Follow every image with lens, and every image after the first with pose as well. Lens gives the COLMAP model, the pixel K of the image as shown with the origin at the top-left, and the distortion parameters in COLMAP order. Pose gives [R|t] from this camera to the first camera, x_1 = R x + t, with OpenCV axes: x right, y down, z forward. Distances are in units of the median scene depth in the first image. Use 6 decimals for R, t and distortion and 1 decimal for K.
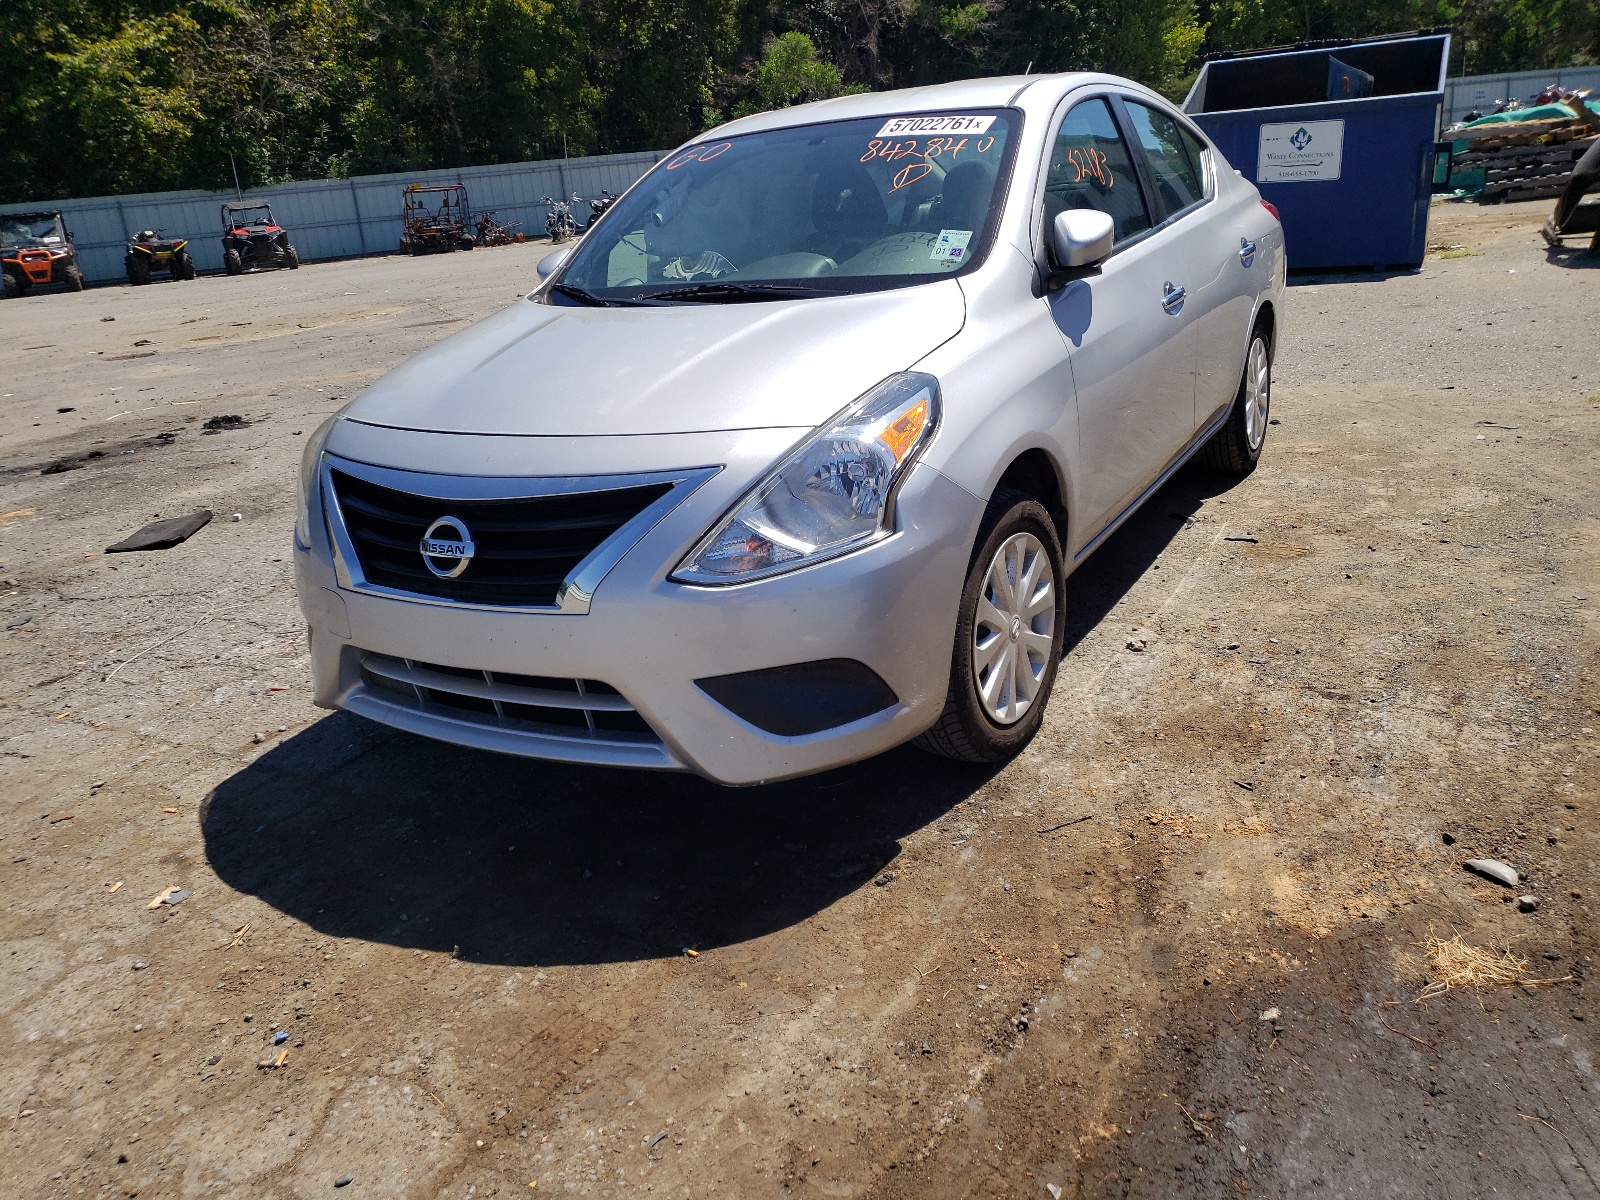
lens RADIAL K [[1167.2, 0, 800.0], [0, 1167.2, 600.0], [0, 0, 1]] dist [0.000103, -0.004790]
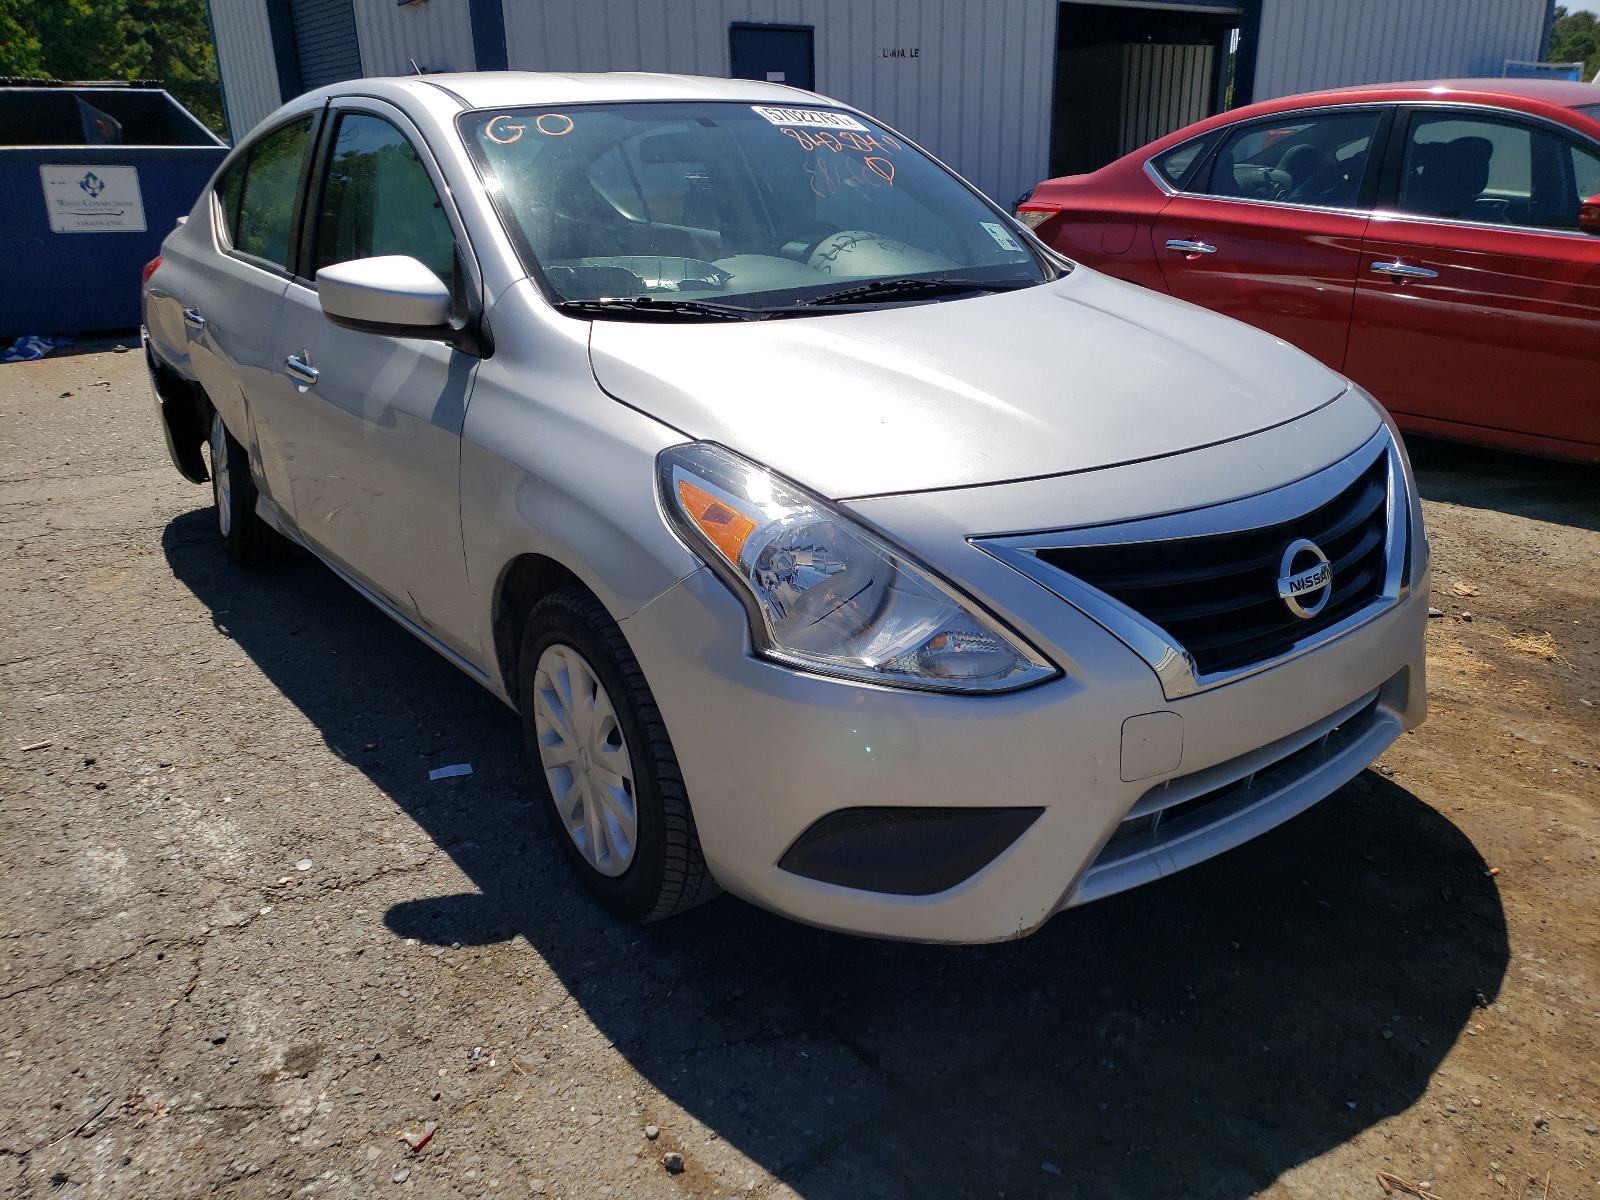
lens RADIAL K [[1167.2, 0, 800.0], [0, 1167.2, 600.0], [0, 0, 1]] dist [0.000103, -0.004790]
pose [[0.458032, -0.251664, 0.852568, -1.153395], [0.294668, 0.947846, 0.121481, -0.230603], [-0.838676, 0.195583, 0.508301, 0.891278]]
